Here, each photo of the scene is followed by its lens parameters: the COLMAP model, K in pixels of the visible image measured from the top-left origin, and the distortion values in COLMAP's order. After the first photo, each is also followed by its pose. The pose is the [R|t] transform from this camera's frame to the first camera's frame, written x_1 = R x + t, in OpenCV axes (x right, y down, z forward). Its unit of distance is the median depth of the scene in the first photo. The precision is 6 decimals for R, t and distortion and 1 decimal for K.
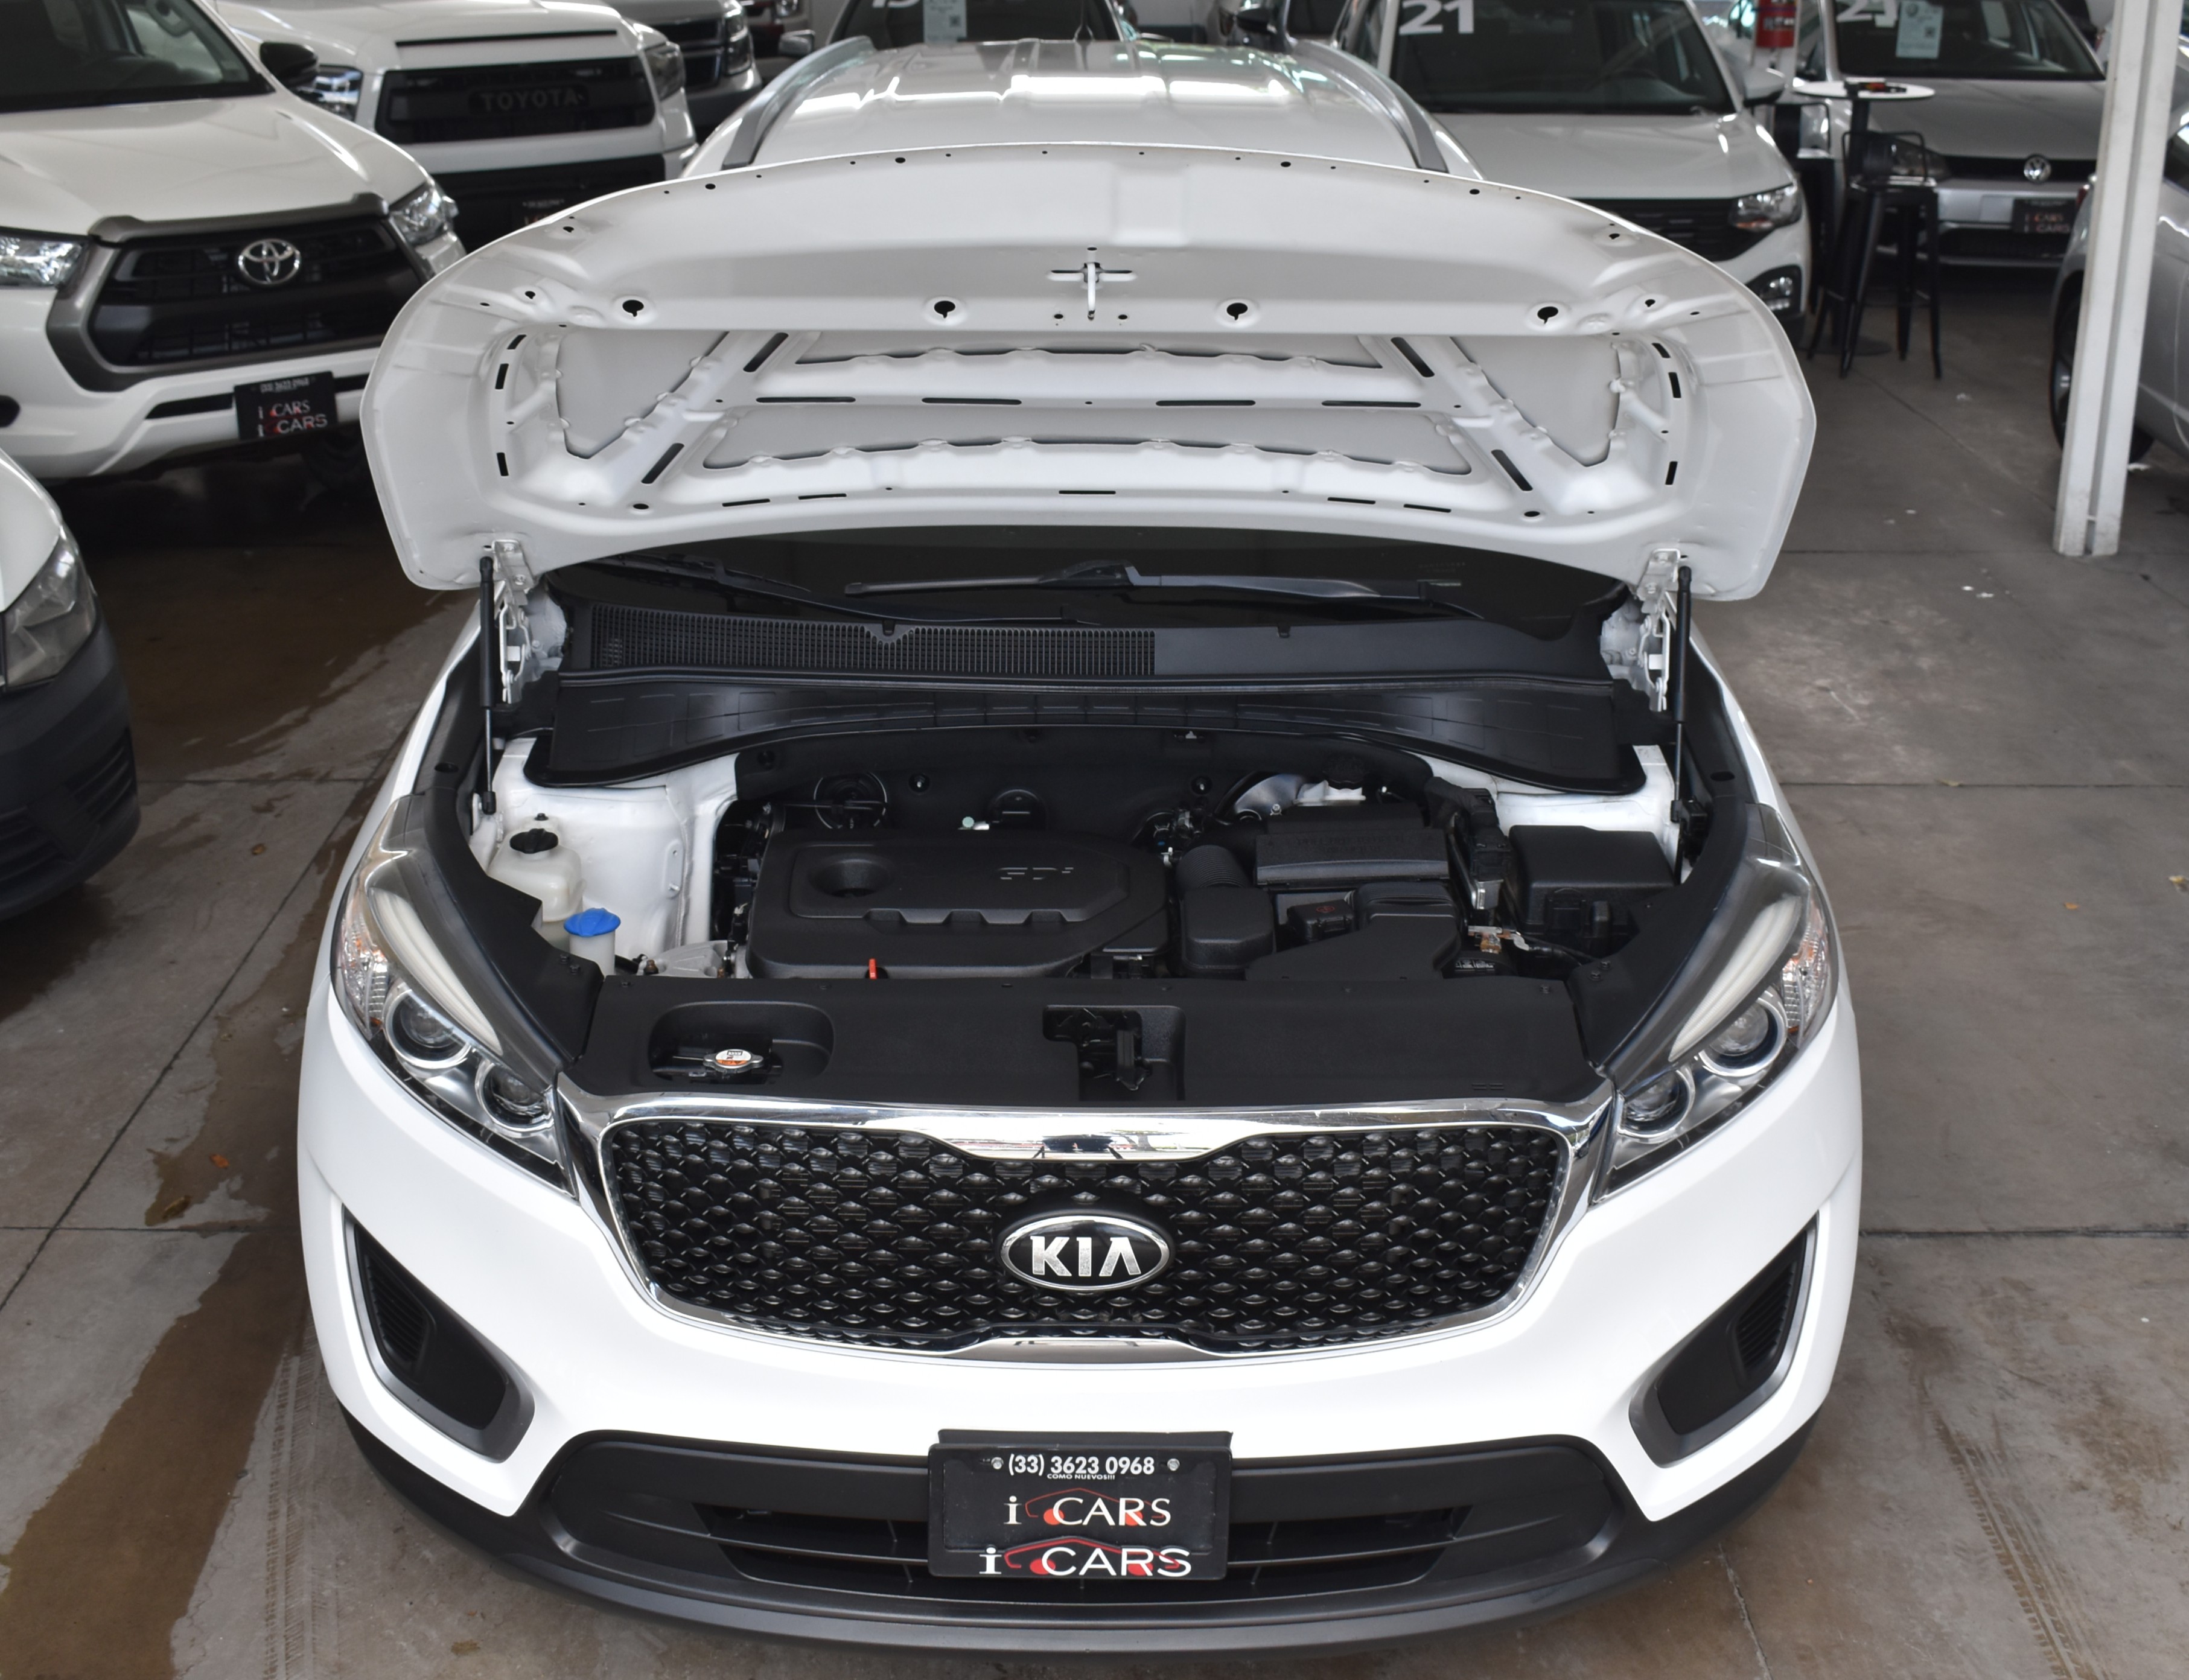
lens RADIAL K [[2758.7, 0, 1090.0], [0, 2758.7, 846.1], [0, 0, 1]] dist [-0.079904, 0.000000]
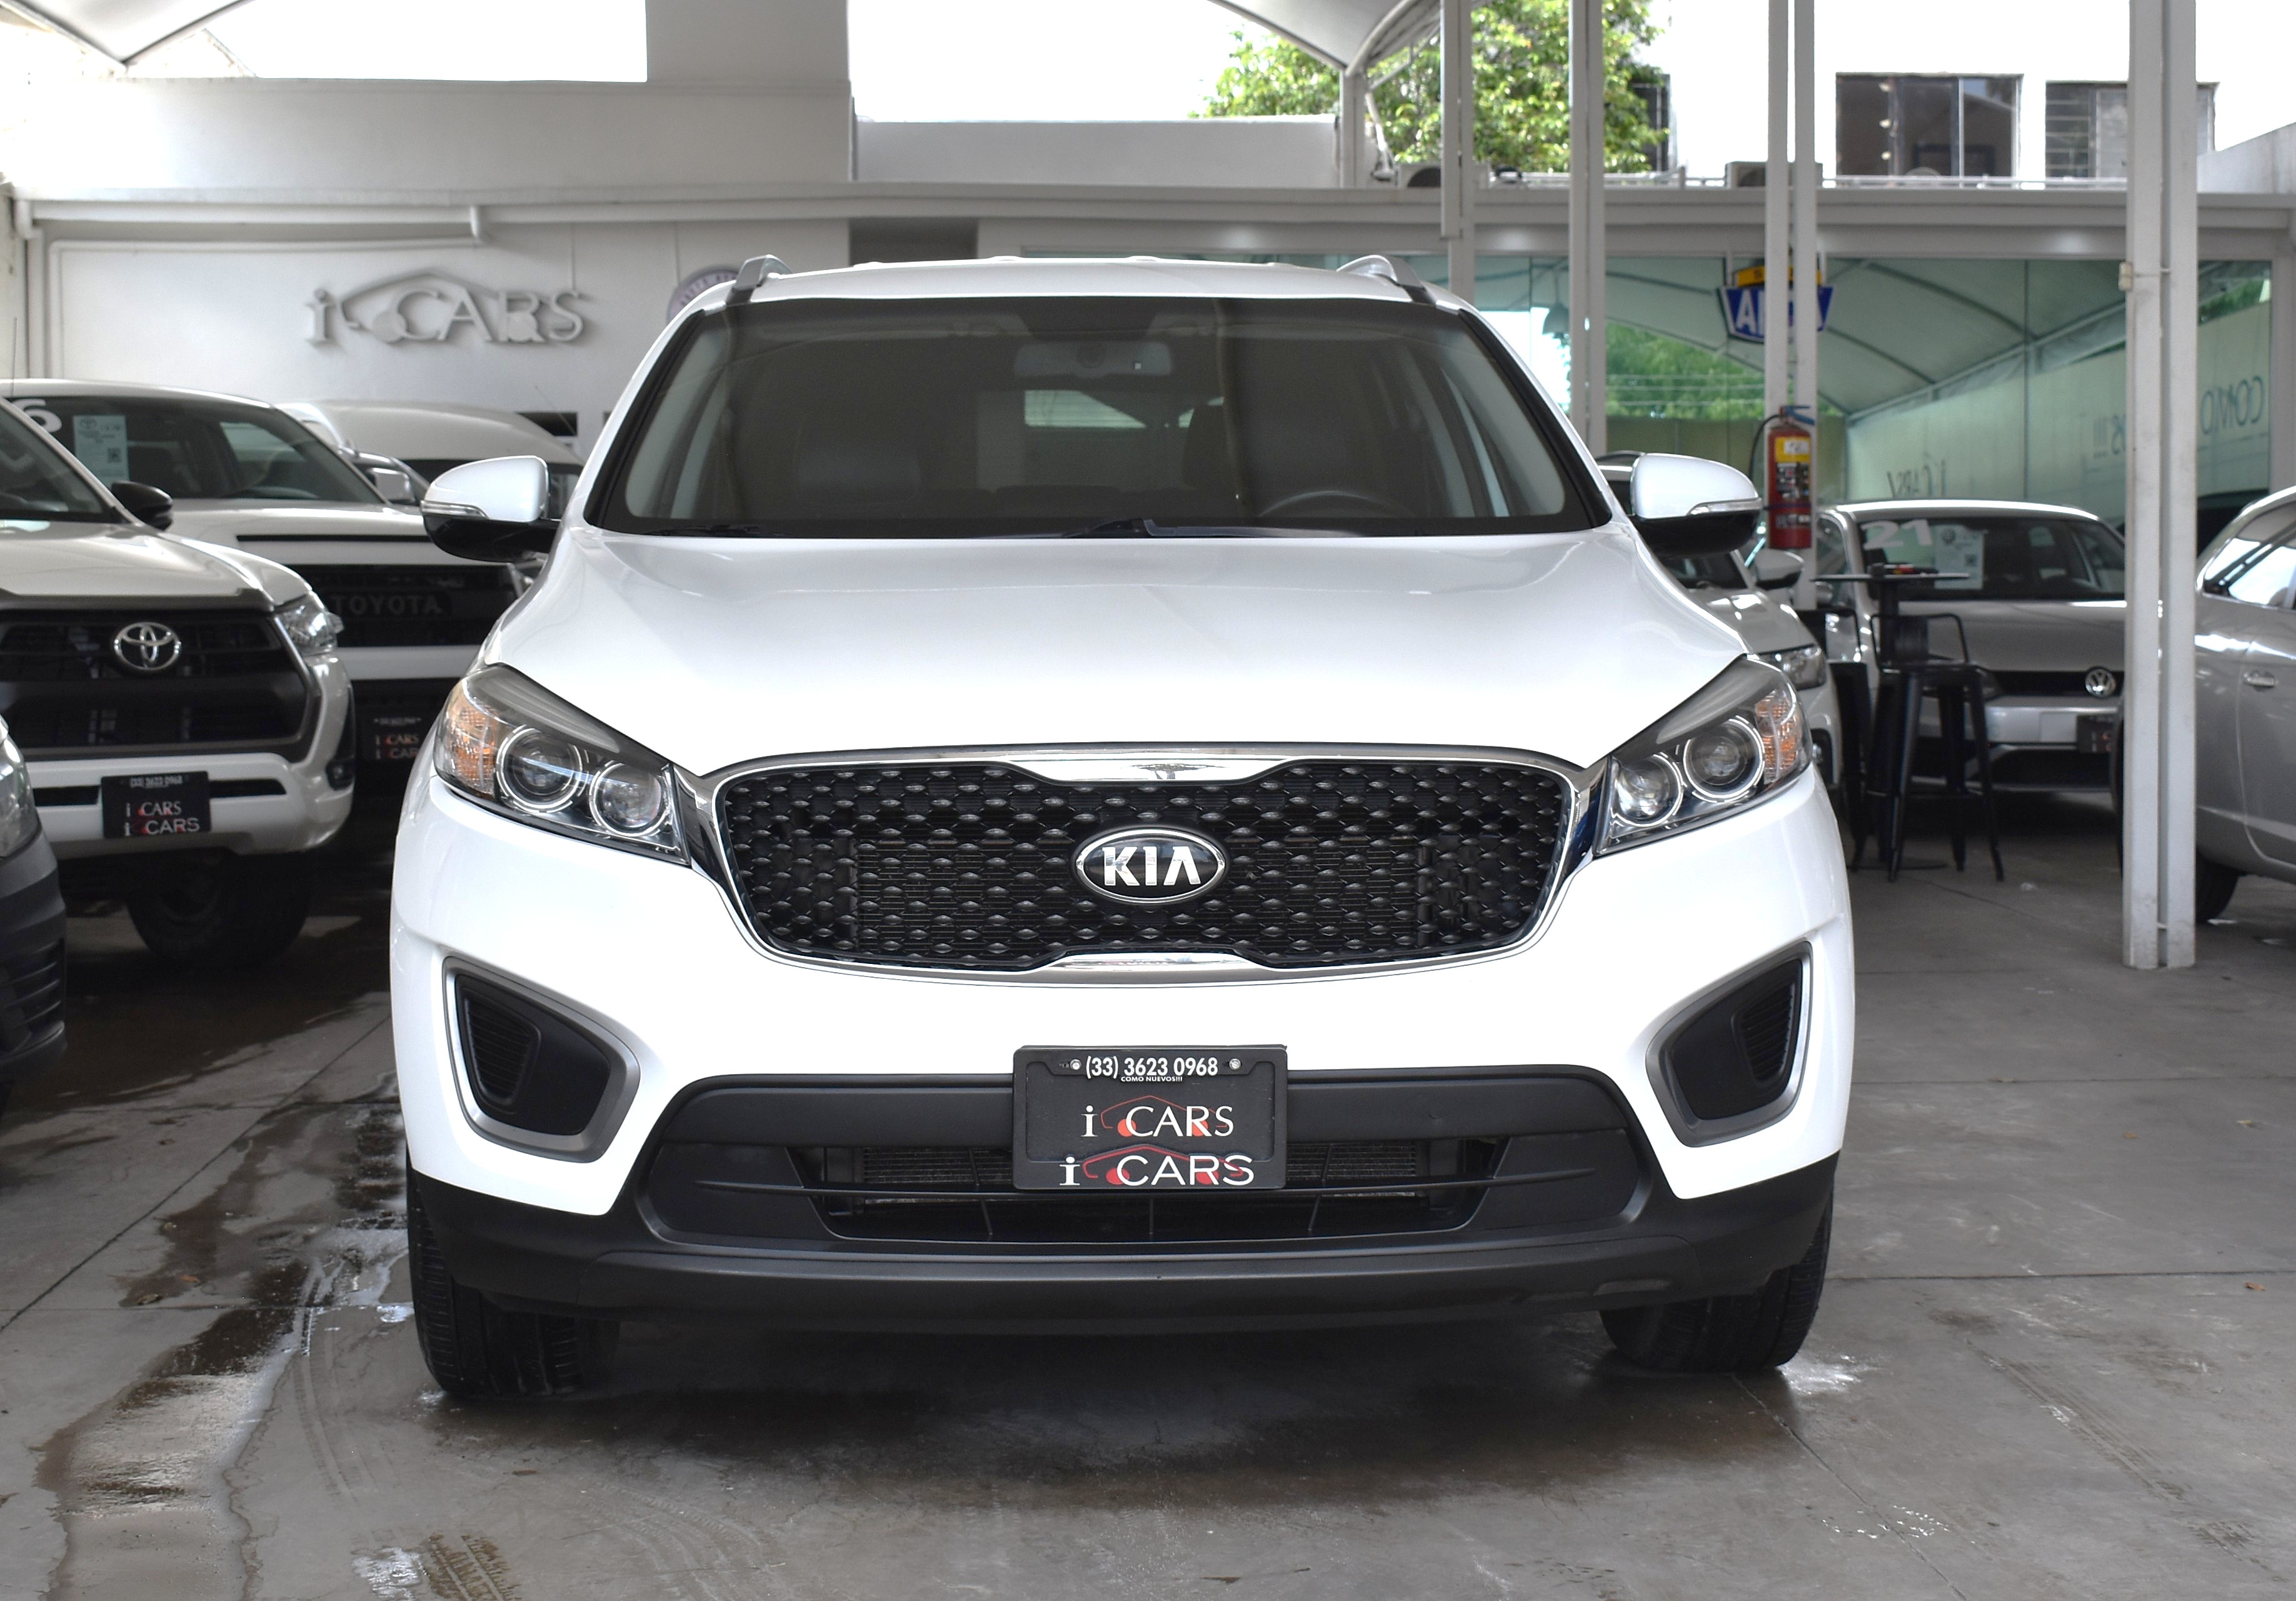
lens RADIAL K [[3634.9, 0, 1151.7], [0, 3634.9, 813.3], [0, 0, 1]] dist [-0.068157, 0.000000]
pose [[0.998630, -0.016852, 0.049538, -0.027357], [0.030506, 0.956687, -0.289517, 0.204457], [-0.042514, 0.290632, 0.955890, -0.155890]]
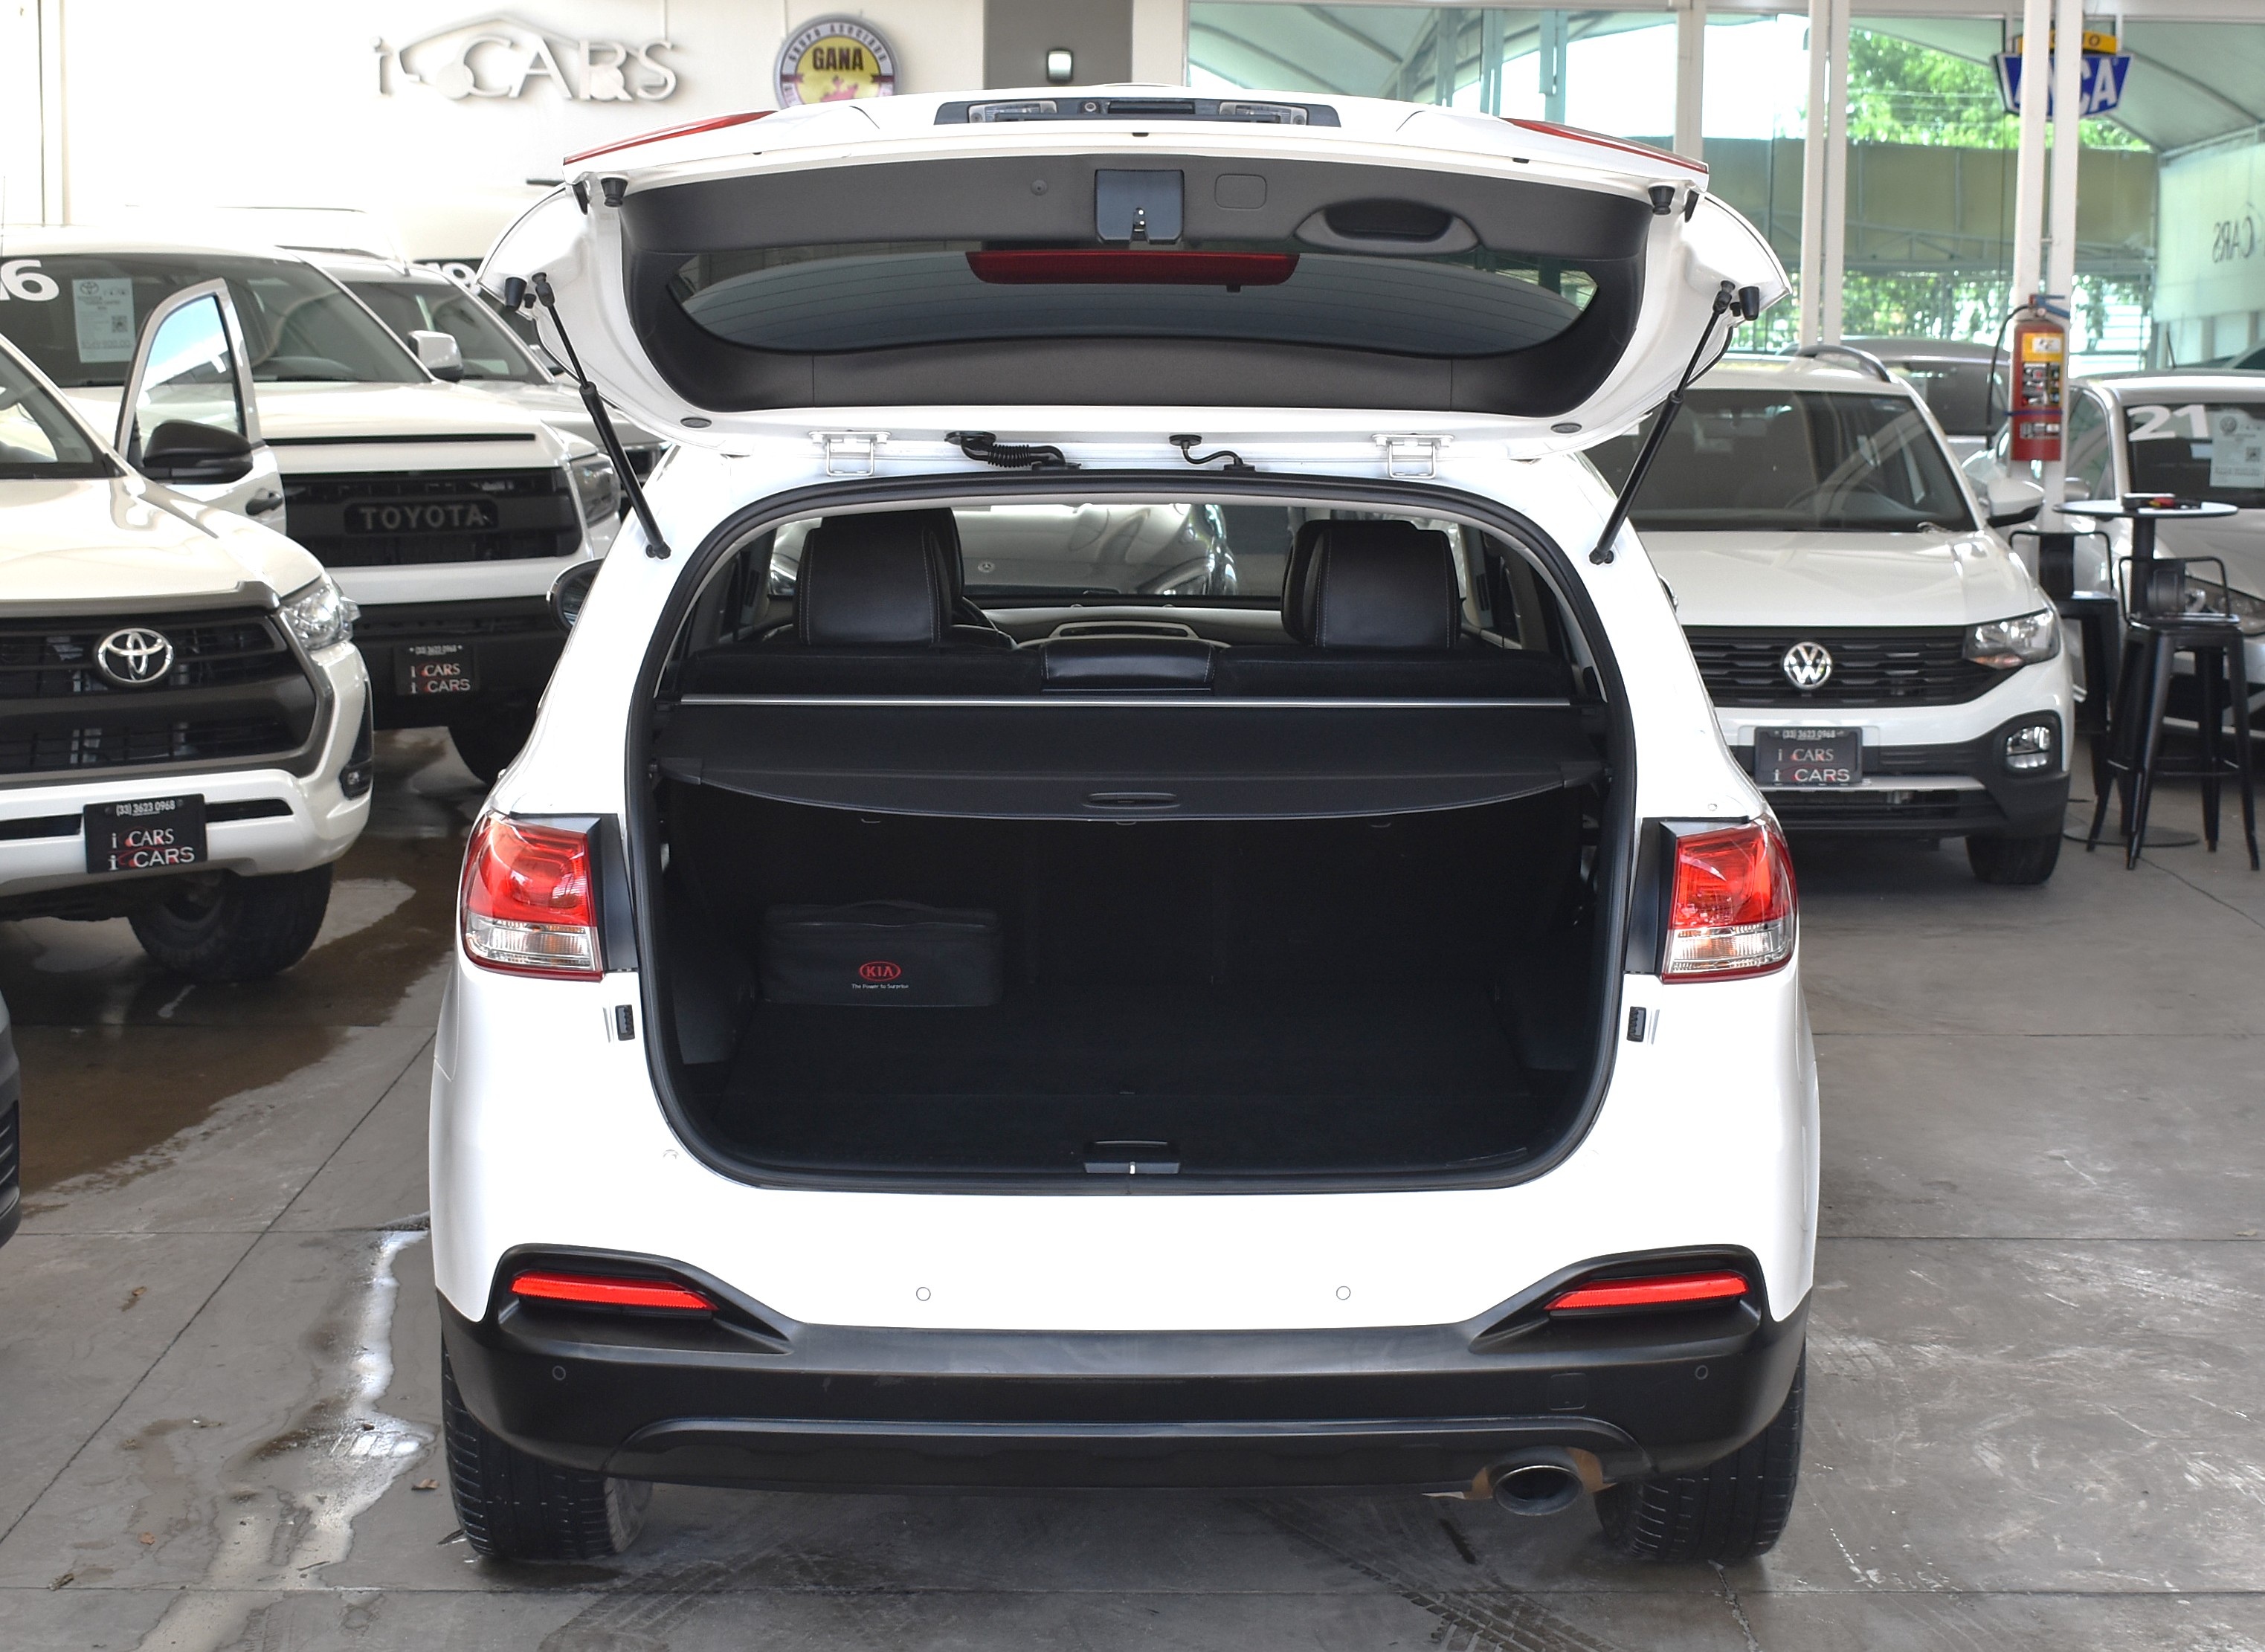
lens RADIAL K [[4199.5, 0, 1223.3], [0, 4199.5, 887.5], [0, 0, 1]] dist [-0.079939, 0.000000]
pose [[0.999840, -0.000014, 0.017864, 0.000058], [0.003752, 0.977858, -0.209235, 0.116897], [-0.017466, 0.209268, 0.977702, -0.208706]]
